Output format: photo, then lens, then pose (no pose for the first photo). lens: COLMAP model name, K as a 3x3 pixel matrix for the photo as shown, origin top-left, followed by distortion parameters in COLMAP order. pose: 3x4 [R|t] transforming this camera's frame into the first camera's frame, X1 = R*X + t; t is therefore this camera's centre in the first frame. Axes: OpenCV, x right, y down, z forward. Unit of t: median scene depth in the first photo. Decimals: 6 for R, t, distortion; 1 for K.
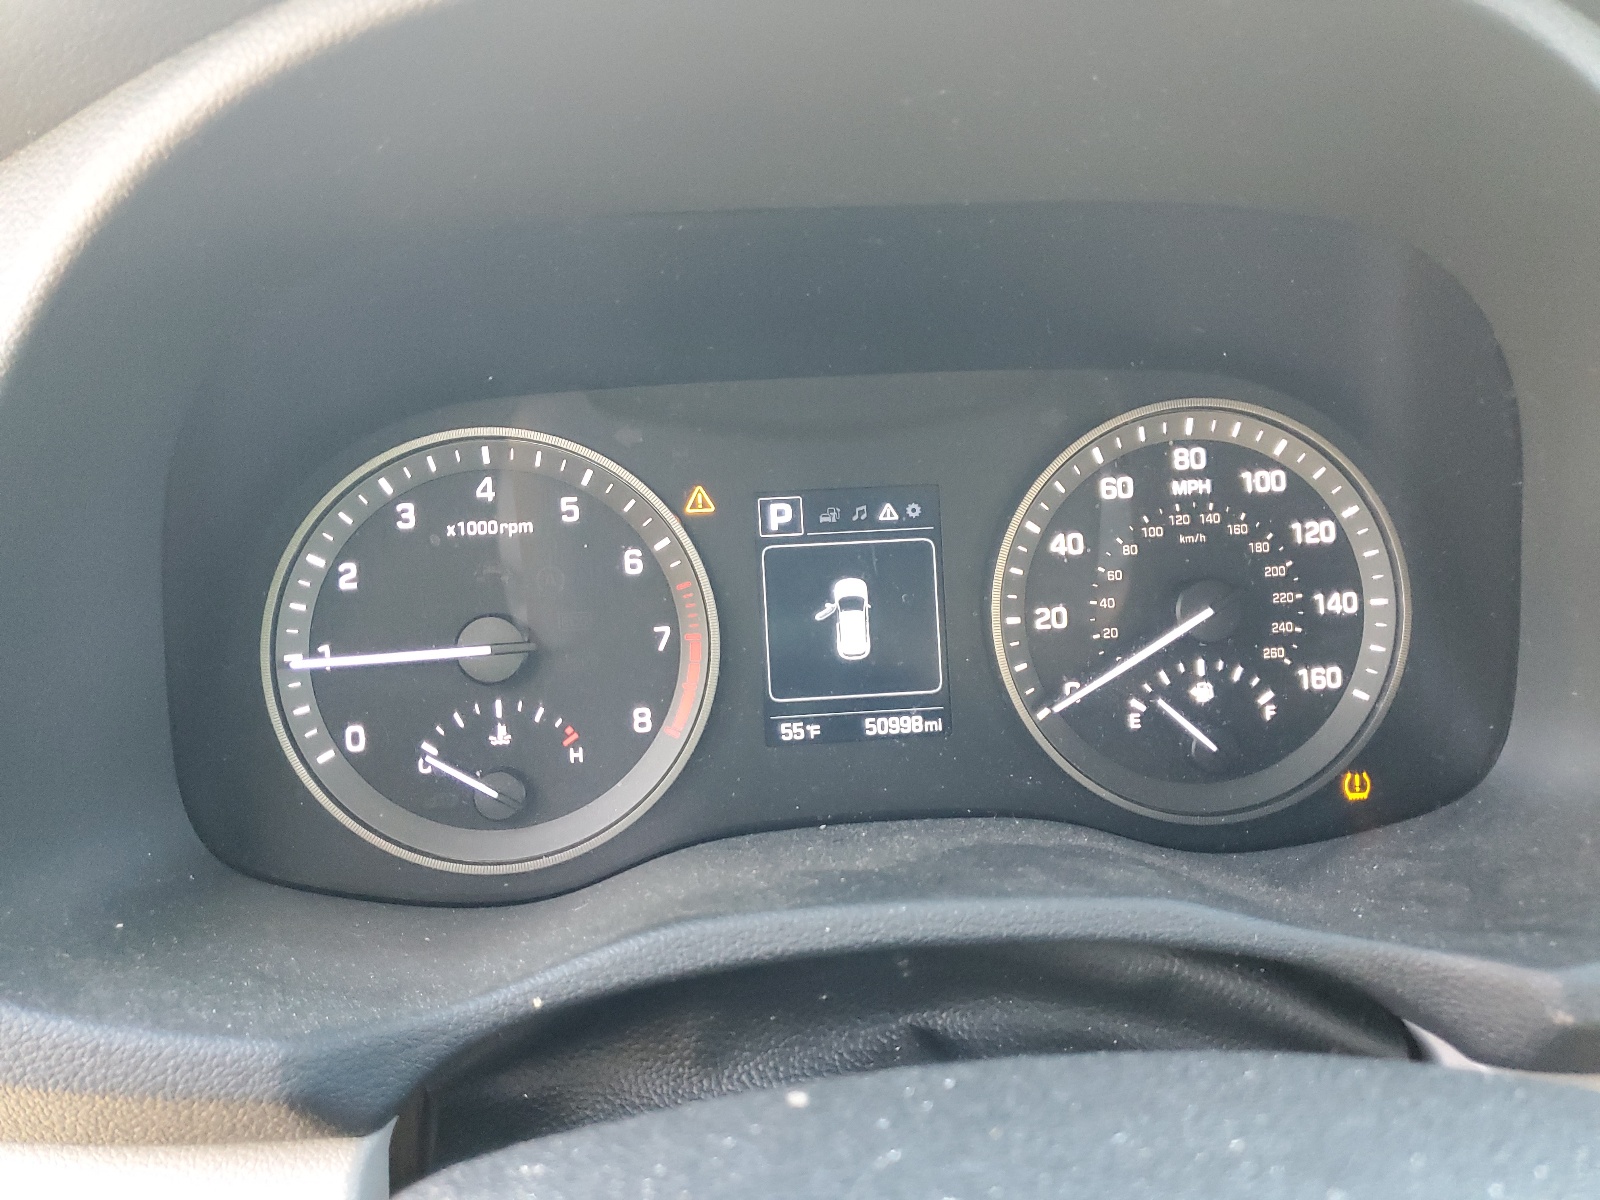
lens RADIAL K [[1219.5, 0, 801.4], [0, 1219.5, 604.2], [0, 0, 1]] dist [-0.003381, -0.002221]
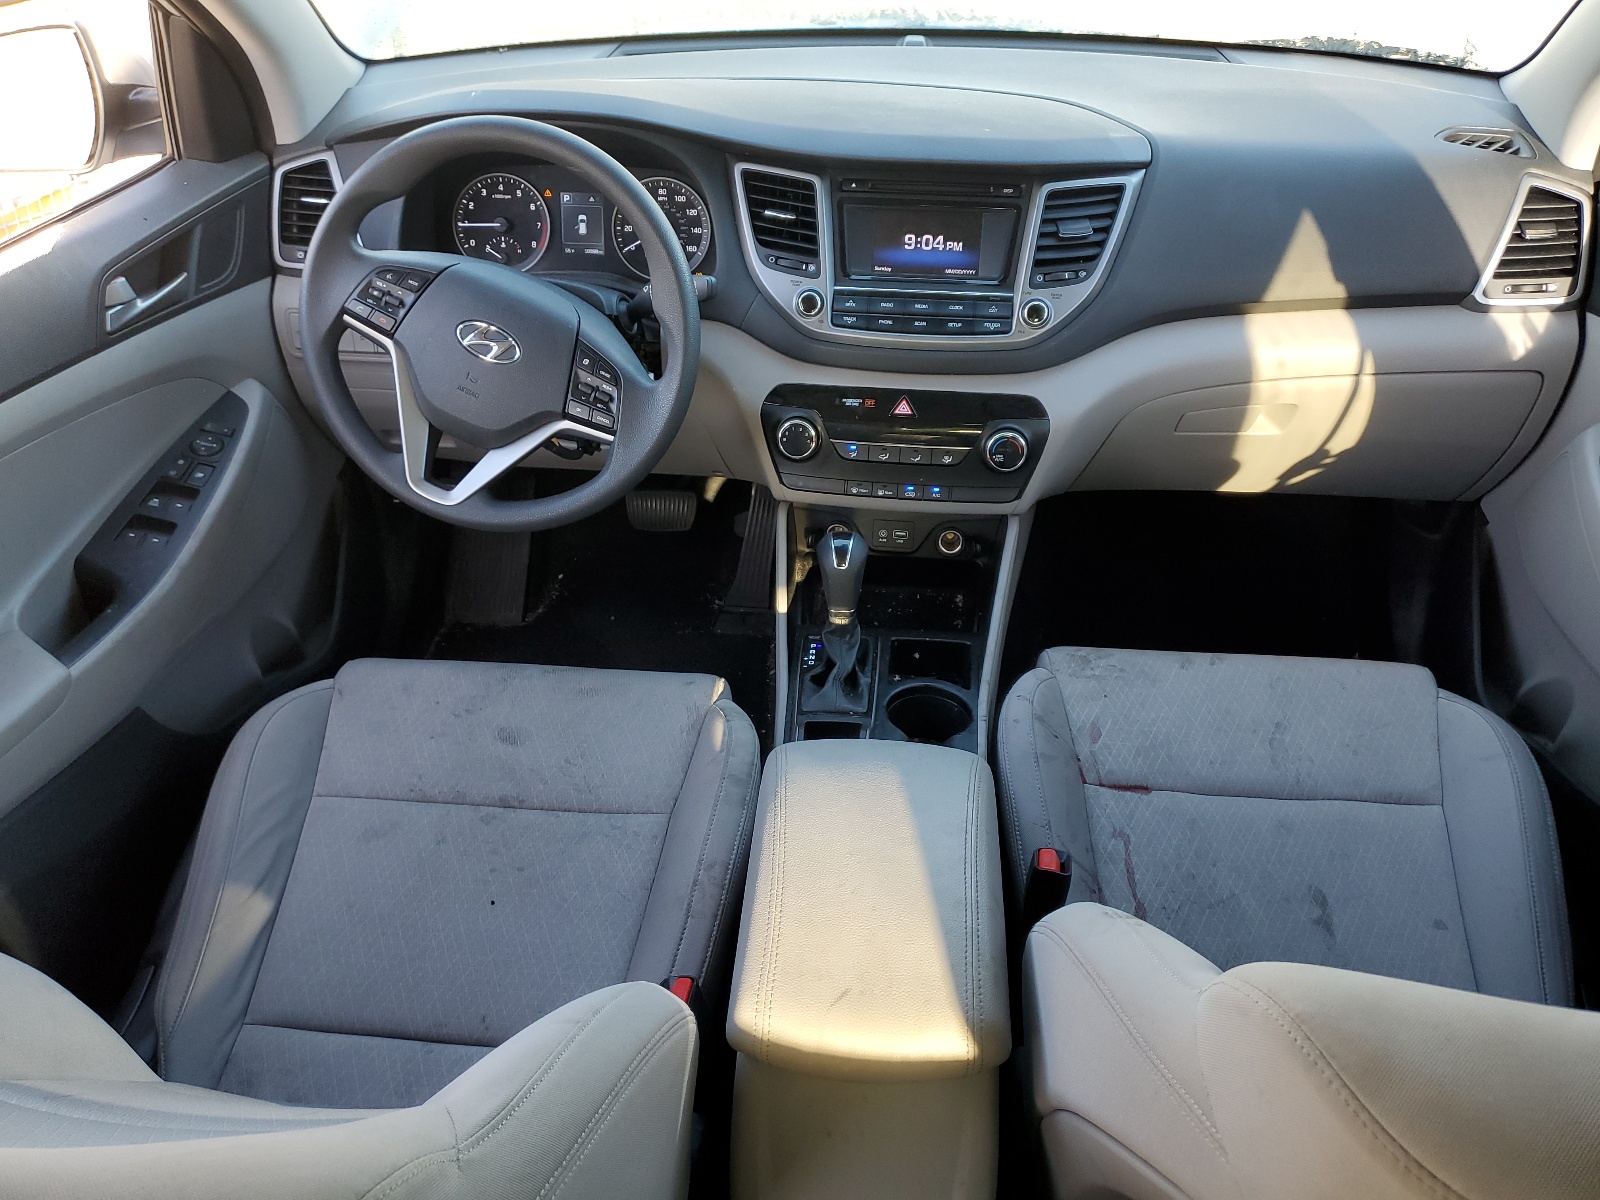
lens RADIAL K [[1219.5, 0, 796.9], [0, 1219.5, 598.9], [0, 0, 1]] dist [-0.003381, -0.002221]
pose [[0.980883, 0.126672, -0.147723, 1.635014], [-0.079803, 0.954200, 0.288329, -0.029667], [0.177481, -0.271028, 0.946068, -3.393487]]
